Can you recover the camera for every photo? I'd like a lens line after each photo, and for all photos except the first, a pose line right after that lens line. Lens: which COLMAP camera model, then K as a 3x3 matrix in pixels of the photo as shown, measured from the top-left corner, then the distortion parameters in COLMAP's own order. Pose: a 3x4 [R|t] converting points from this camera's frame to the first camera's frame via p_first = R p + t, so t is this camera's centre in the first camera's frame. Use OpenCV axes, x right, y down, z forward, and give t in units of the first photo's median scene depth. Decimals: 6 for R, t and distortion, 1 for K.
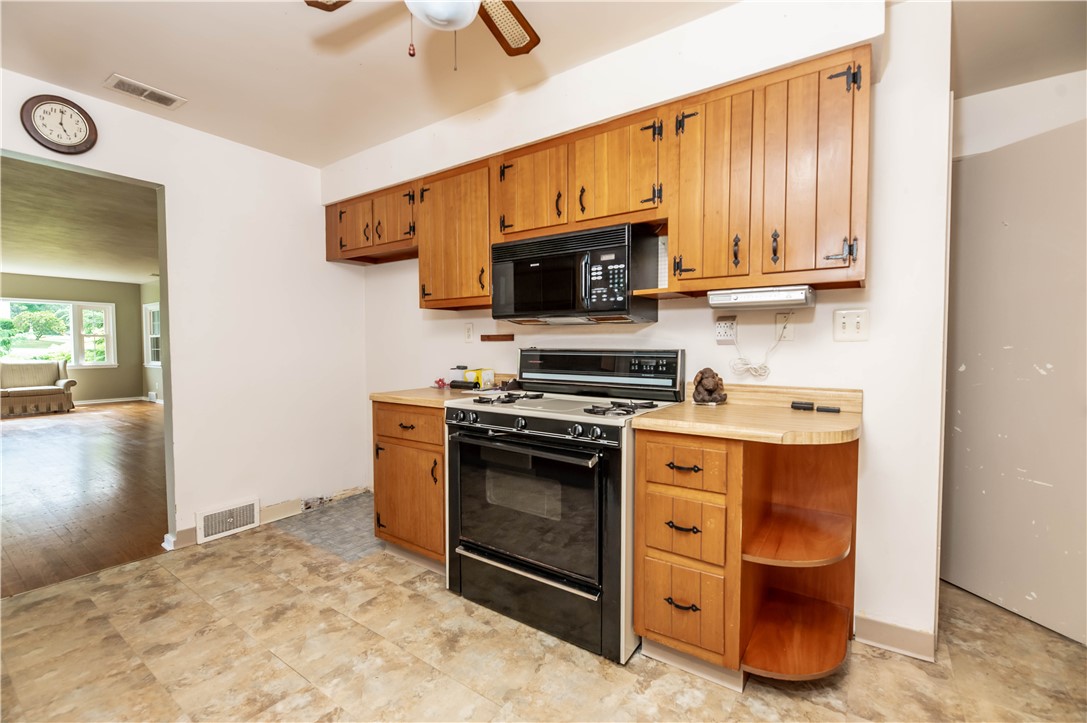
lens RADIAL K [[445.0, 0, 572.1], [0, 445.0, 362.9], [0, 0, 1]] dist [-0.000148, -0.002099]
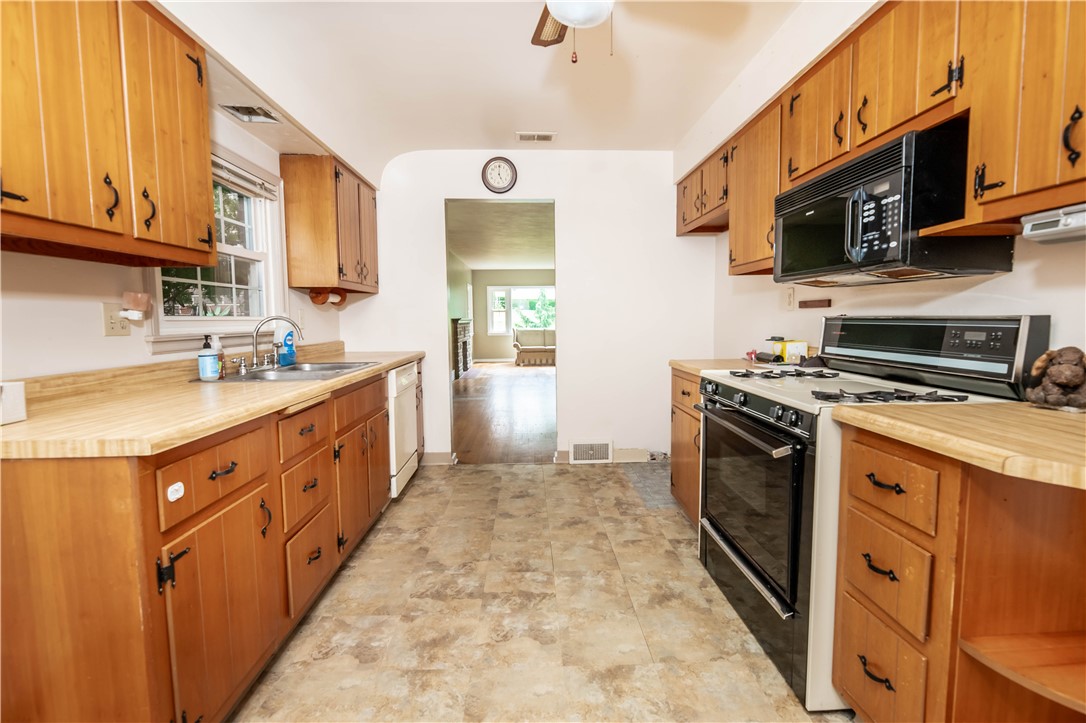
lens RADIAL K [[463.9, 0, 539.4], [0, 463.9, 355.1], [0, 0, 1]] dist [0.000479, -0.002866]
pose [[0.630500, 0.057554, -0.774052, 0.304751], [-0.022506, 0.998183, 0.055887, 0.003602], [0.775863, -0.017816, 0.630650, 0.082560]]
